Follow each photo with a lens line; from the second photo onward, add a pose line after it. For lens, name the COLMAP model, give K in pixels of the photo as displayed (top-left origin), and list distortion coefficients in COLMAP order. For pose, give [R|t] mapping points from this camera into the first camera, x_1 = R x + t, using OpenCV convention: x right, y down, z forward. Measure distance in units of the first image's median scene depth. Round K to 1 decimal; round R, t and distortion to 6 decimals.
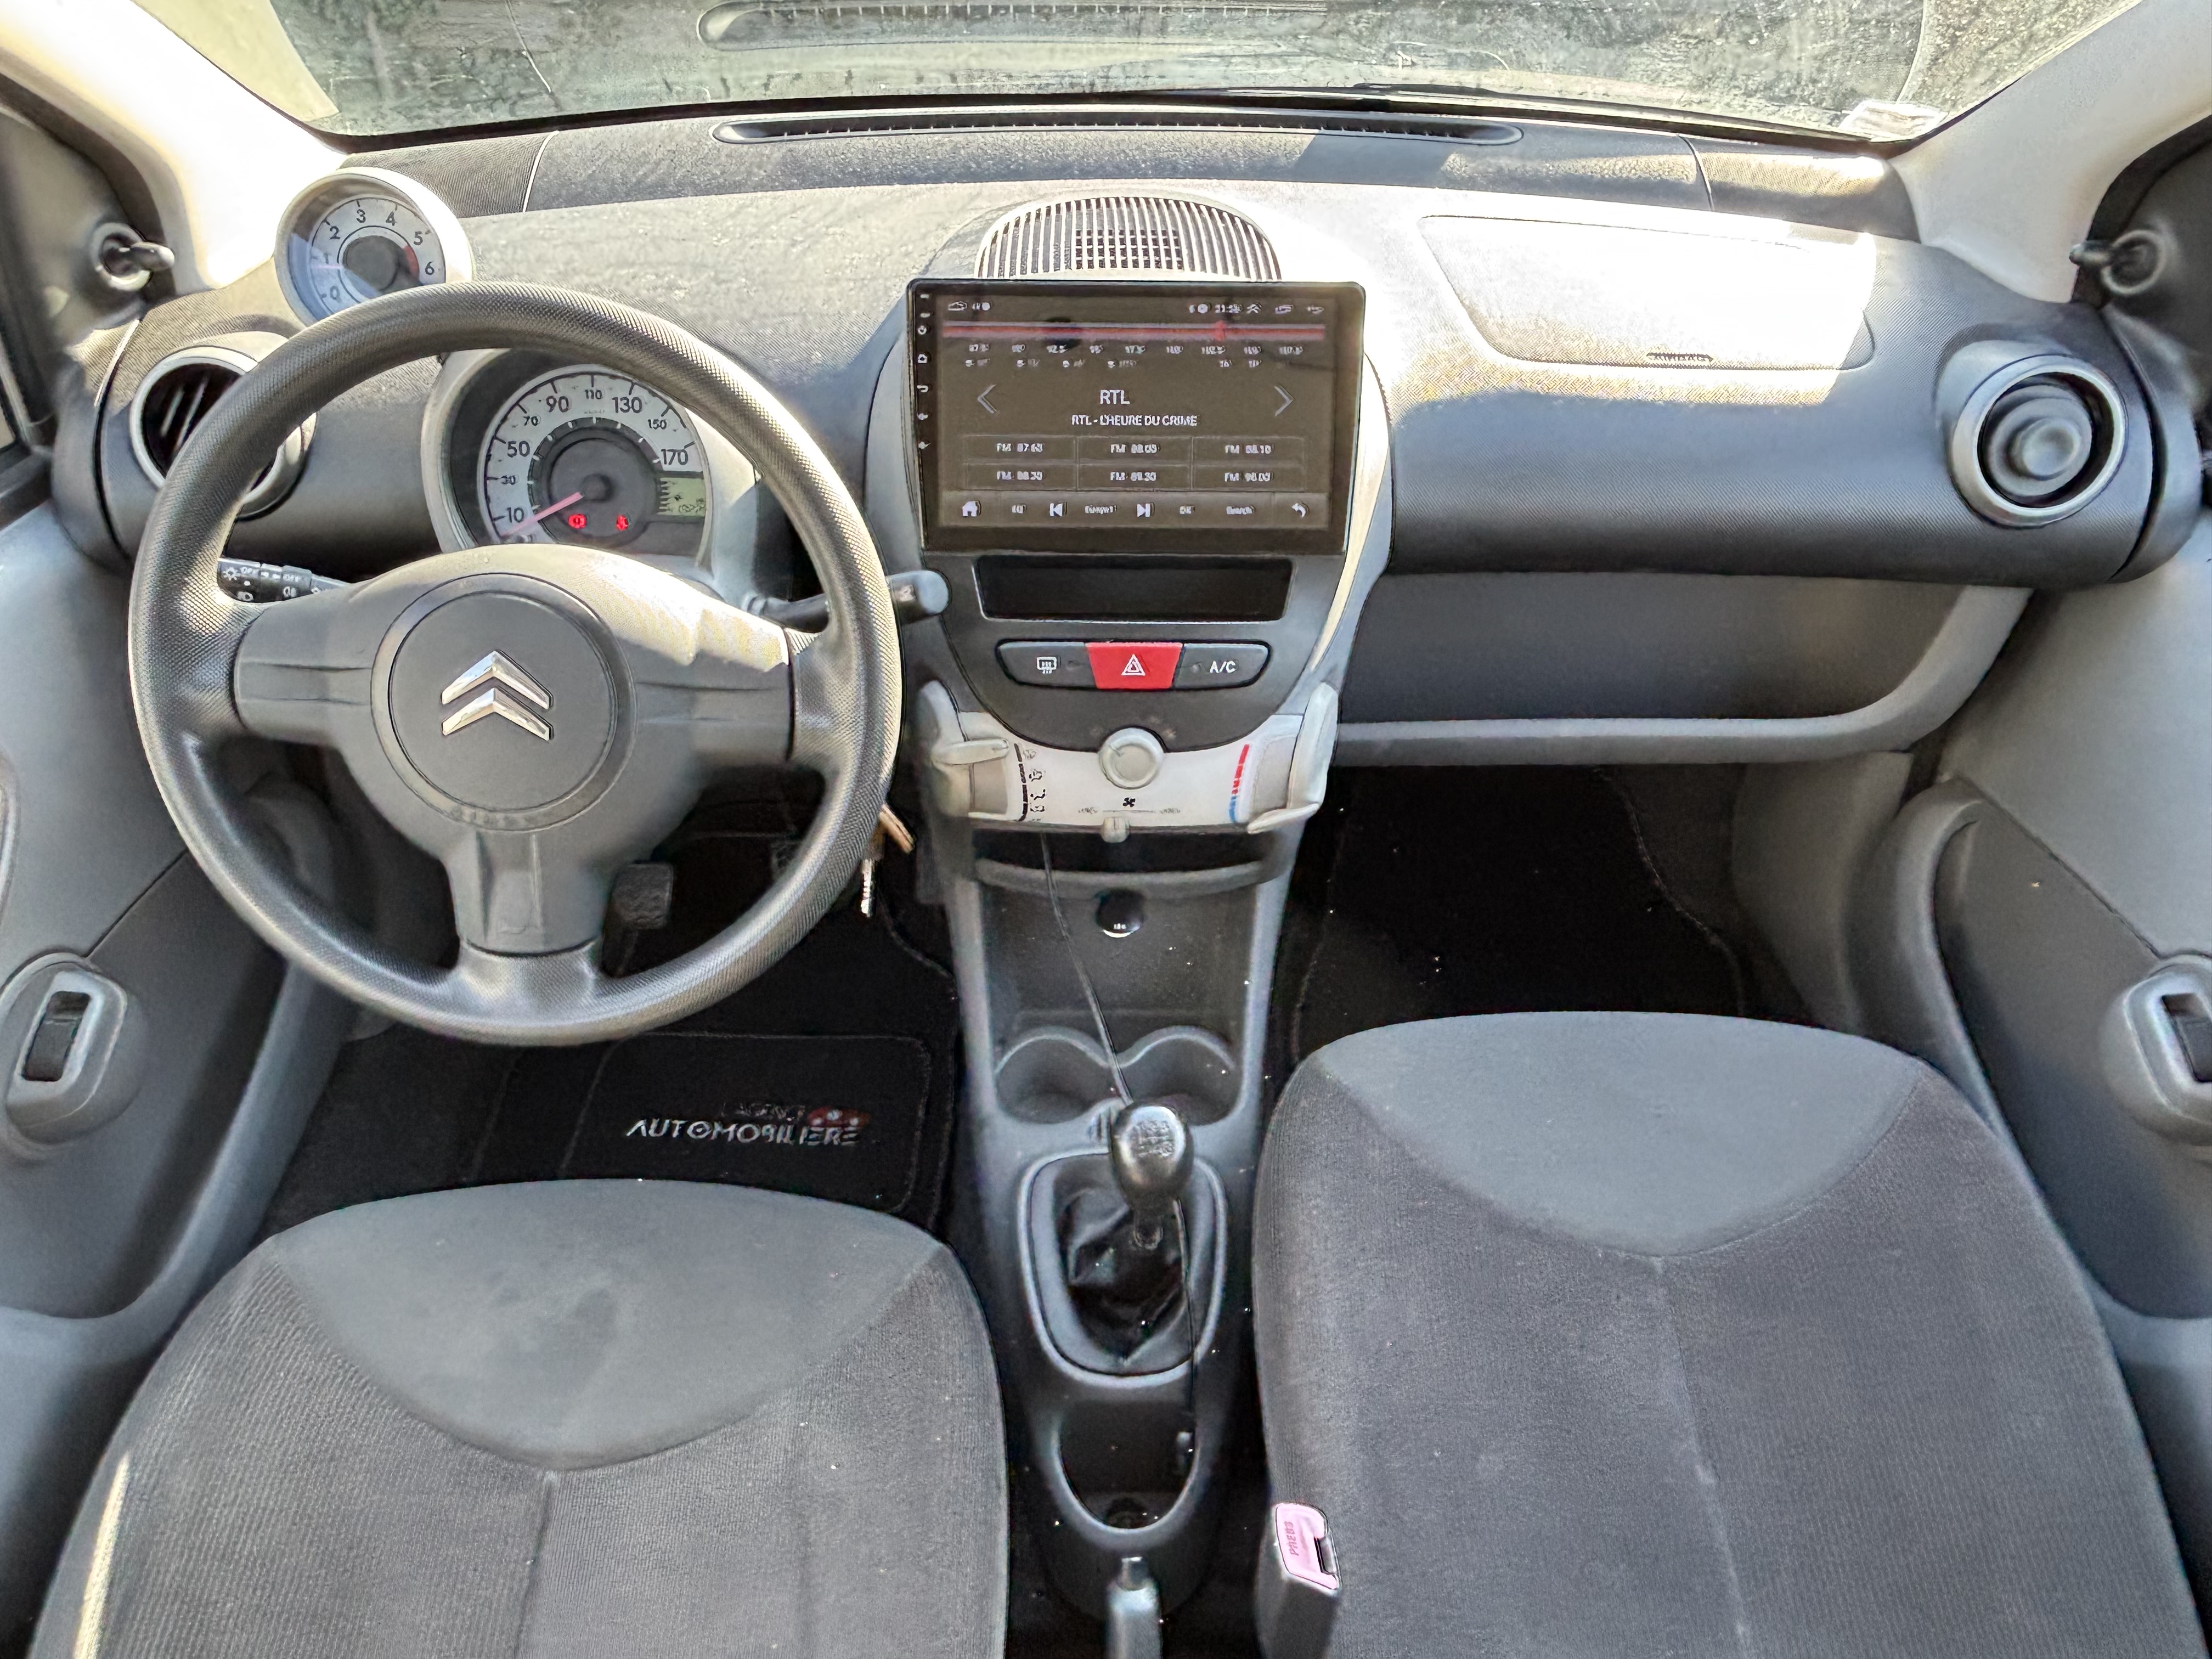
lens RADIAL K [[1439.6, 0, 1059.8], [0, 1439.6, 828.1], [0, 0, 1]] dist [-0.001116, -0.001375]
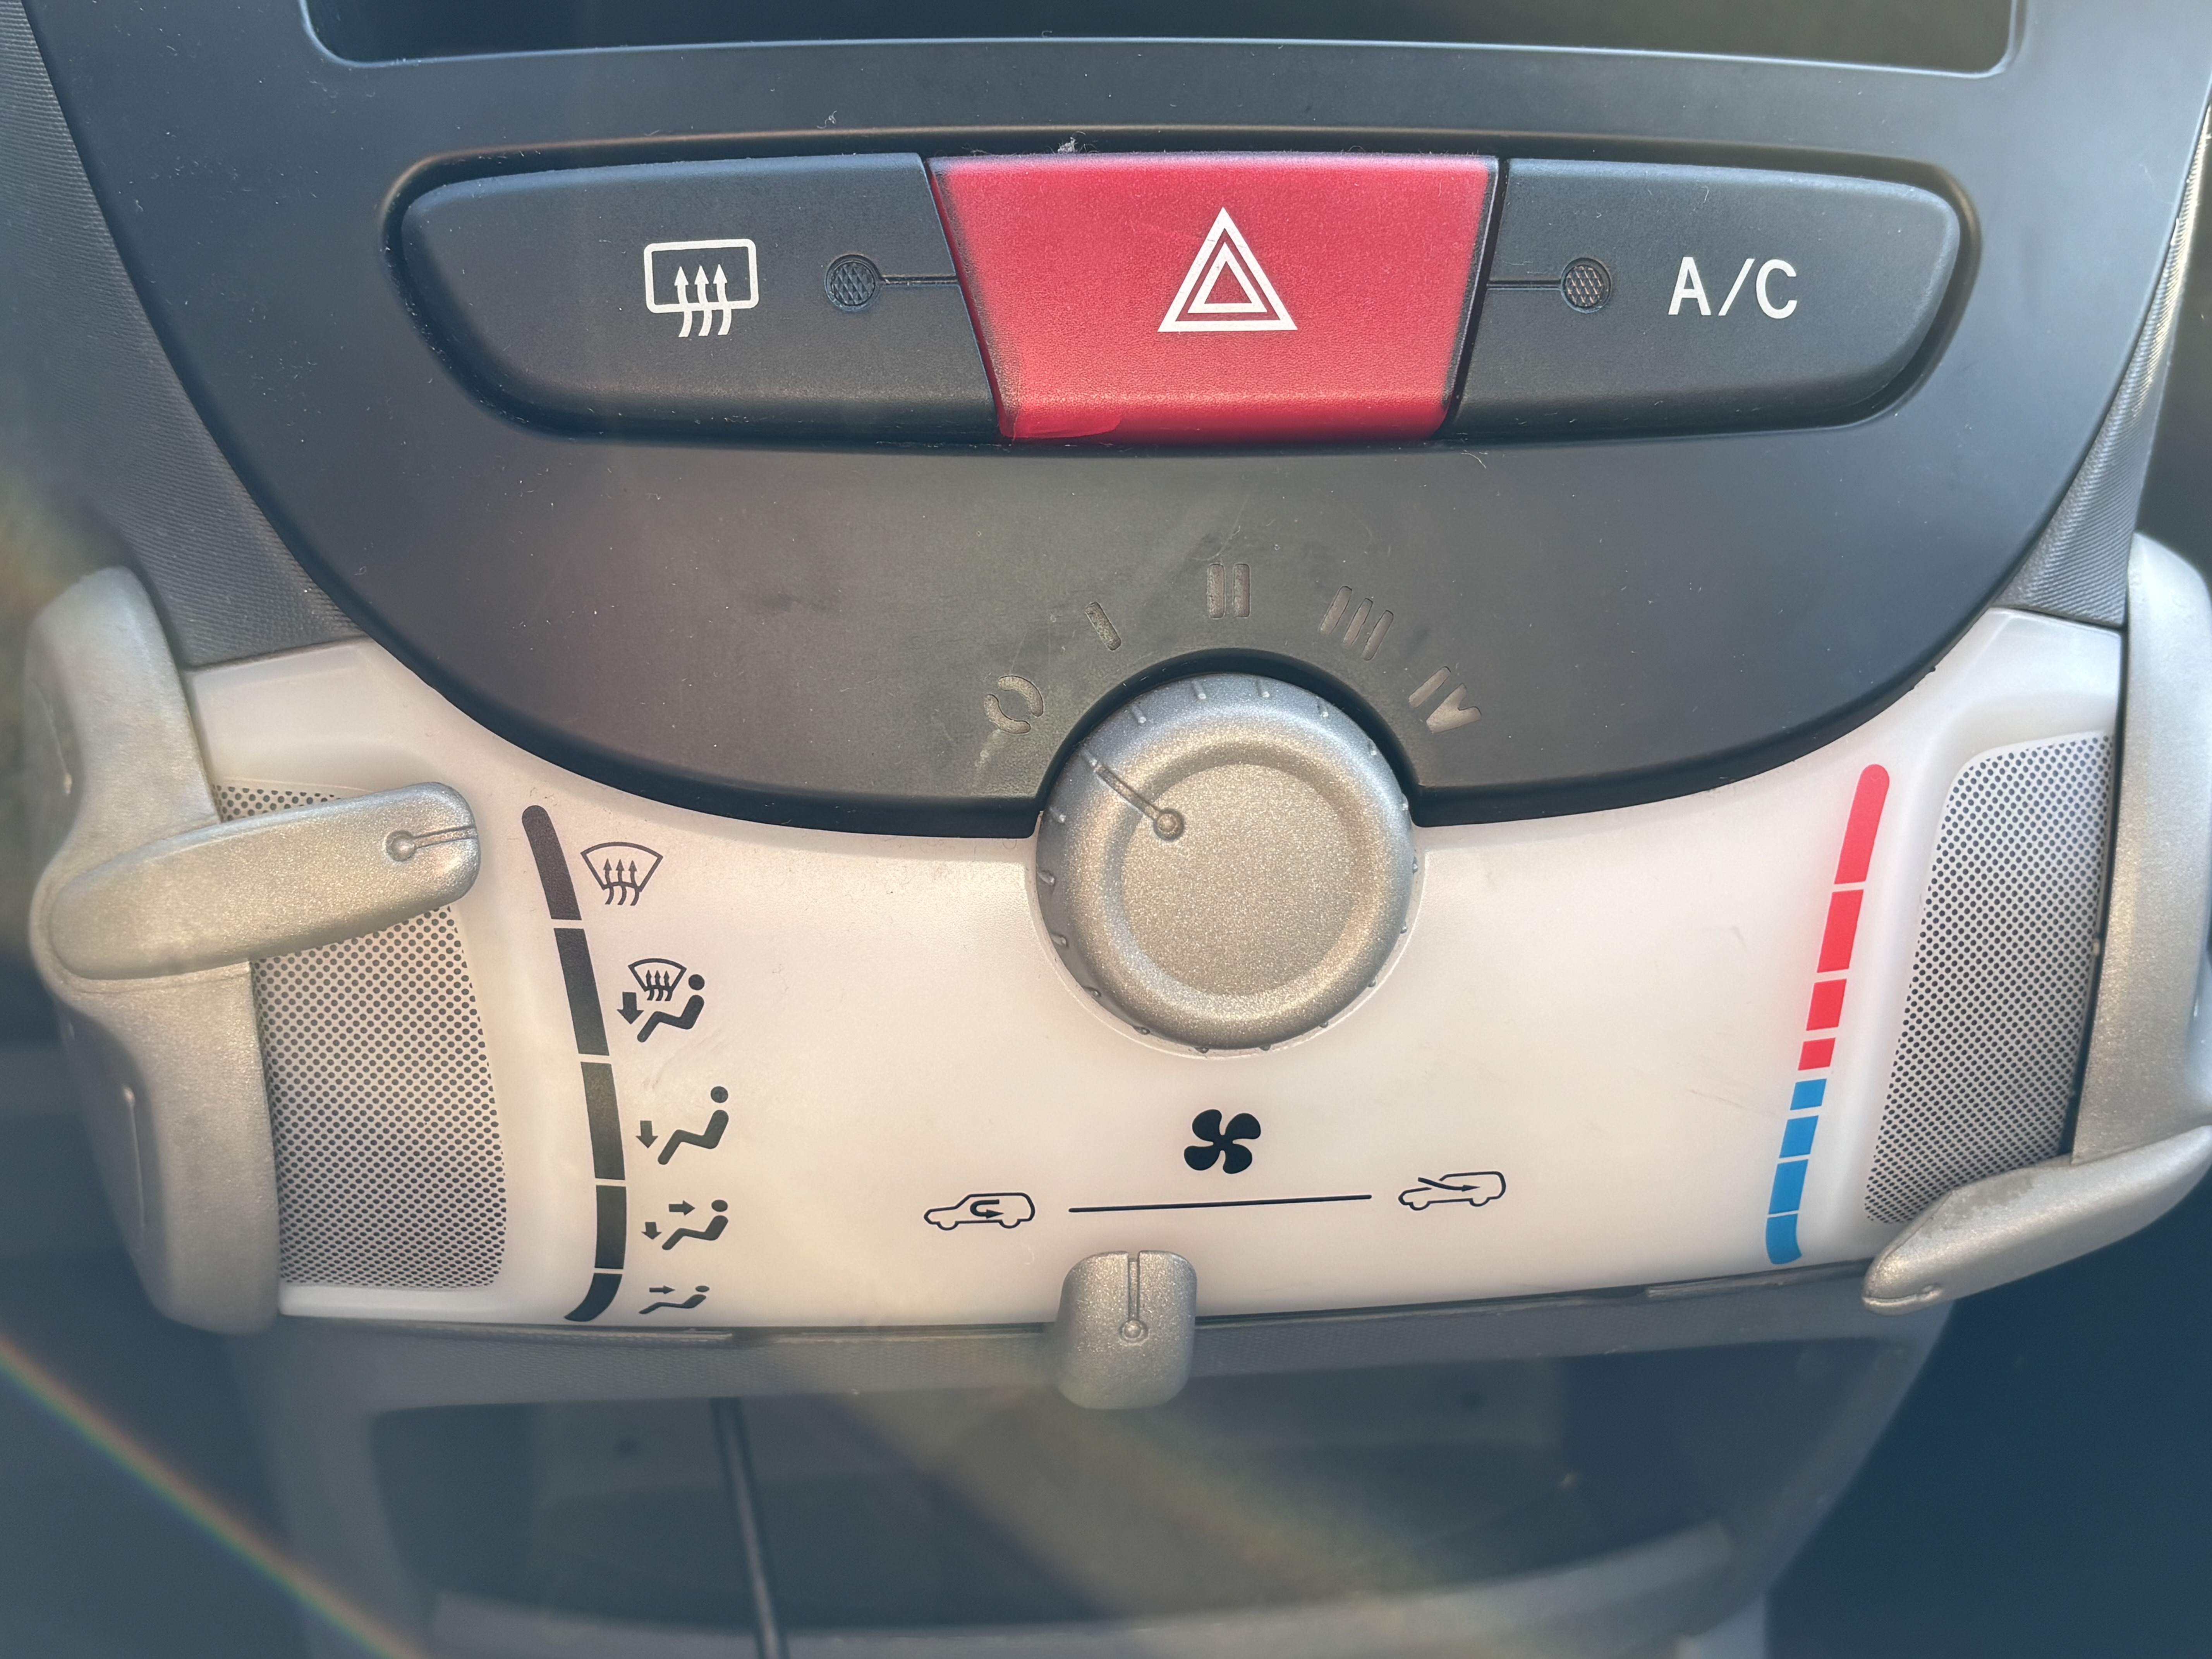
lens RADIAL K [[2728.5, 0, 1106.0], [0, 2728.5, 829.5], [0, 0, 1]] dist [0.107403, -0.022631]
pose [[0.992380, -0.038336, 0.117101, -0.002349], [0.067887, 0.963224, -0.259984, 0.030061], [-0.102828, 0.265953, 0.958486, 0.693471]]
